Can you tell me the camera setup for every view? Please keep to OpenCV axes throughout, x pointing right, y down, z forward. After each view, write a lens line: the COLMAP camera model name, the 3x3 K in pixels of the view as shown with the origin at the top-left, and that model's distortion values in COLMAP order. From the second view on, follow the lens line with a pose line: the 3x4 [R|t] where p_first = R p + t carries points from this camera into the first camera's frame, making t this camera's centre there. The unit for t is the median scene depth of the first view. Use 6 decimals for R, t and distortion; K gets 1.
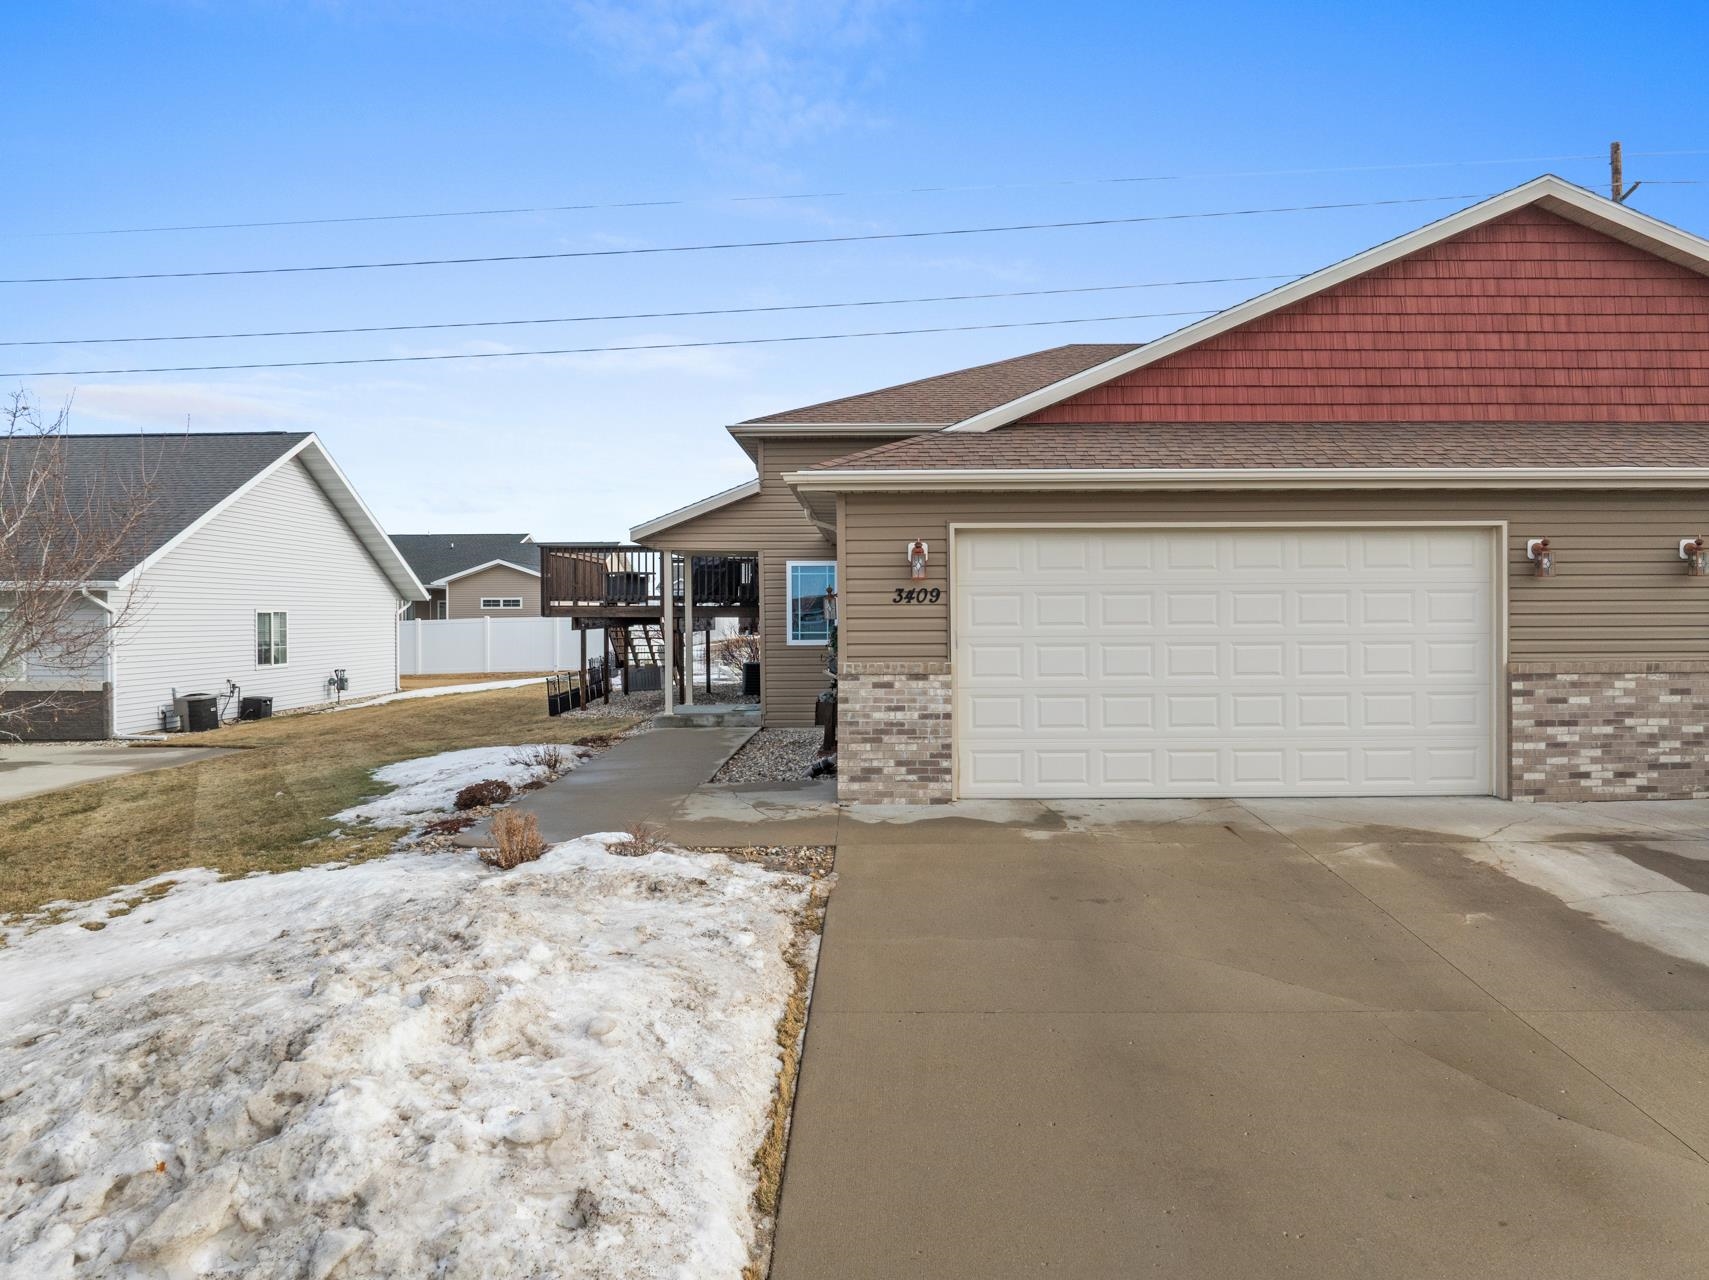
lens RADIAL K [[1226.5, 0, 864.1], [0, 1226.5, 604.8], [0, 0, 1]] dist [-0.021792, -0.003454]
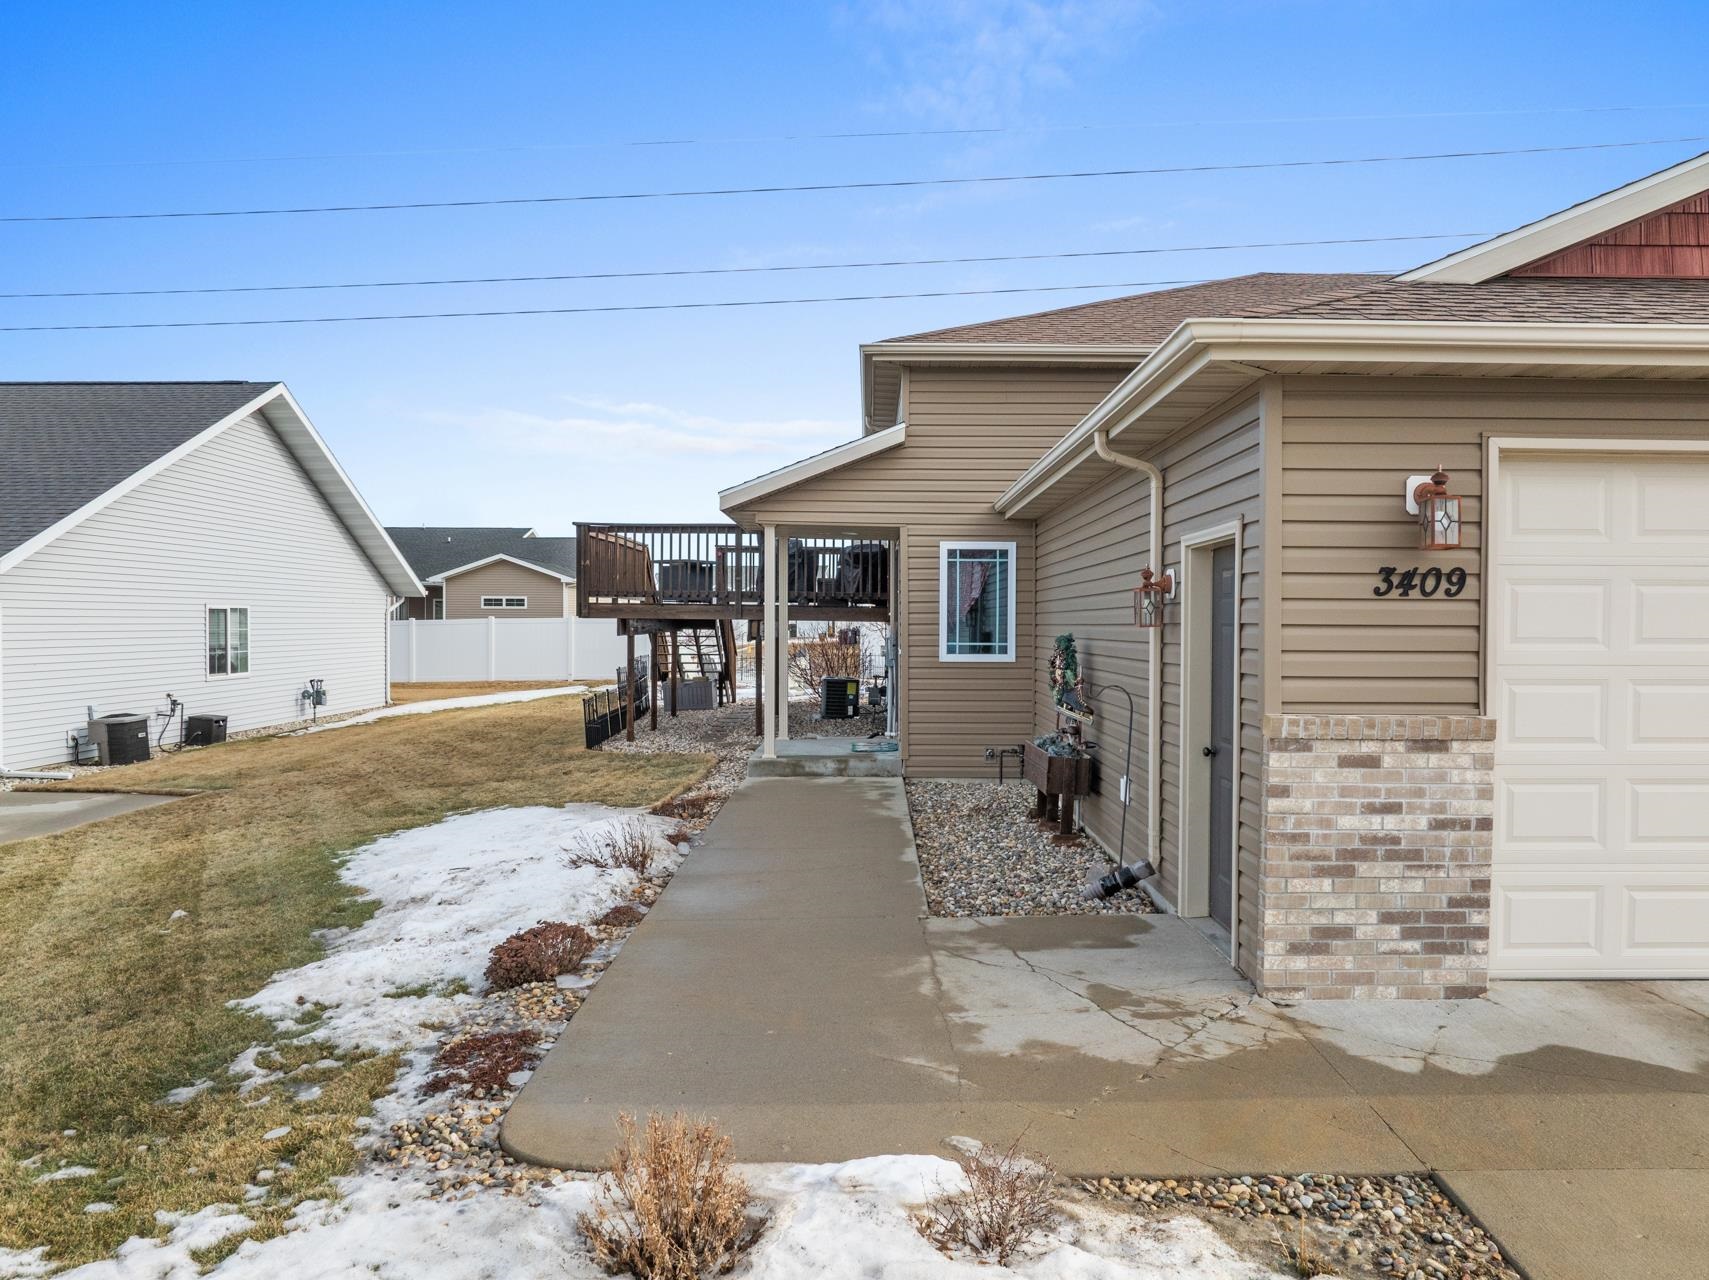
lens RADIAL K [[1206.4, 0, 860.9], [0, 1206.4, 642.4], [0, 0, 1]] dist [-0.030969, 0.003396]
pose [[0.999898, 0.011446, 0.008522, -0.113805], [-0.011671, 0.999571, 0.026851, 0.003948], [-0.008211, -0.026948, 0.999603, 0.308333]]
